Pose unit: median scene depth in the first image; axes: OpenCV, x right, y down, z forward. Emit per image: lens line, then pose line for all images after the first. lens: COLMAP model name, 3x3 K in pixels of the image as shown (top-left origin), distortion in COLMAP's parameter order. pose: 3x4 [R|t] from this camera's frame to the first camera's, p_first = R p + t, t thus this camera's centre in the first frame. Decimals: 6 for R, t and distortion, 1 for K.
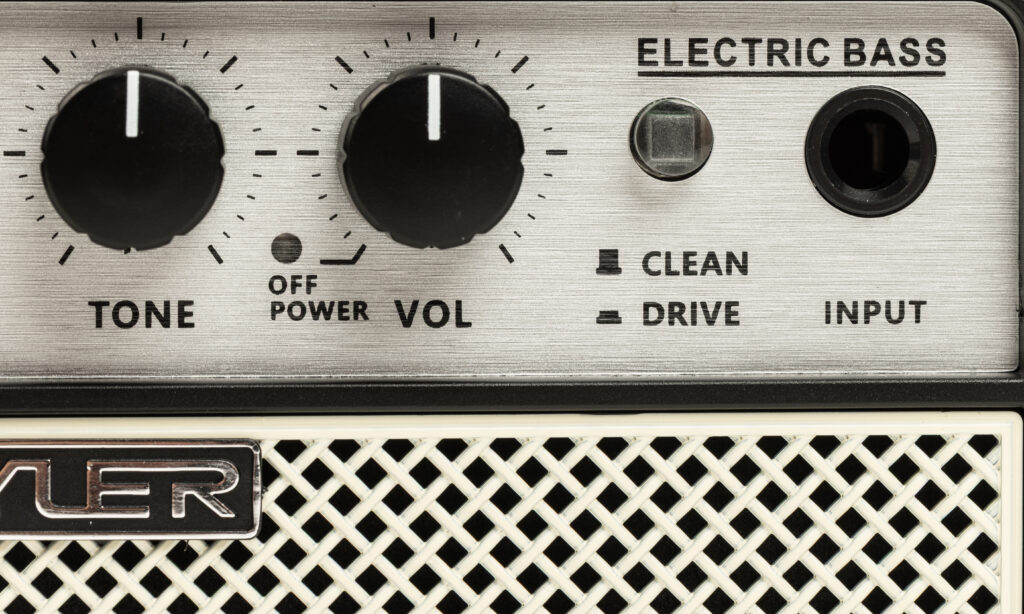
lens RADIAL K [[4199.7, 0, 613.6], [0, 4199.7, 297.7], [0, 0, 1]] dist [0.070210, 0.000000]
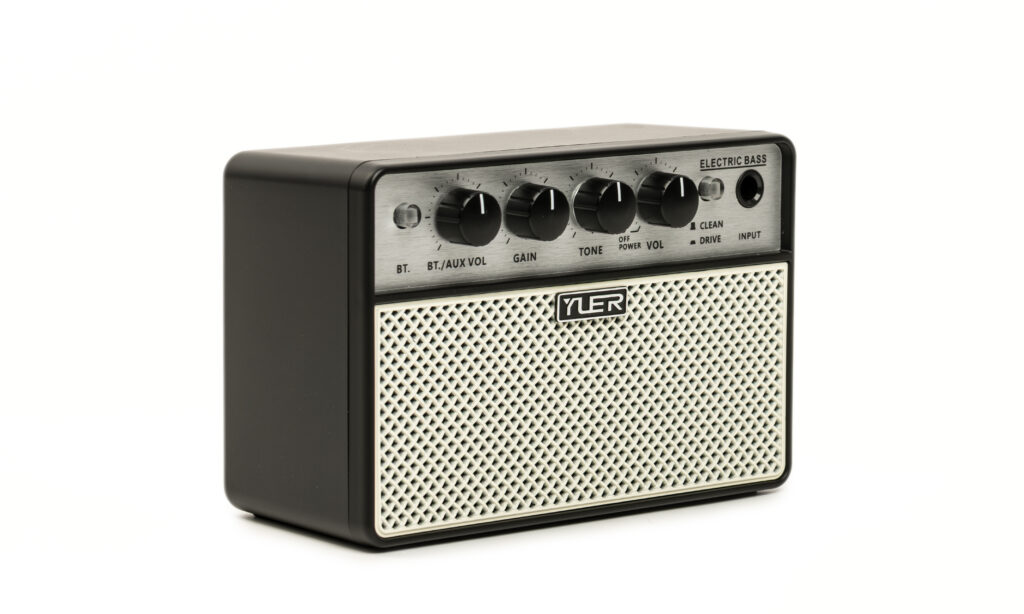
lens RADIAL K [[4199.7, 0, 507.9], [0, 4199.7, 315.7], [0, 0, 1]] dist [0.070210, 0.000000]
pose [[0.800695, -0.077180, 0.594080, -2.143338], [0.042829, 0.996504, 0.071736, -0.186371], [-0.597540, -0.031995, 0.801201, -1.630954]]
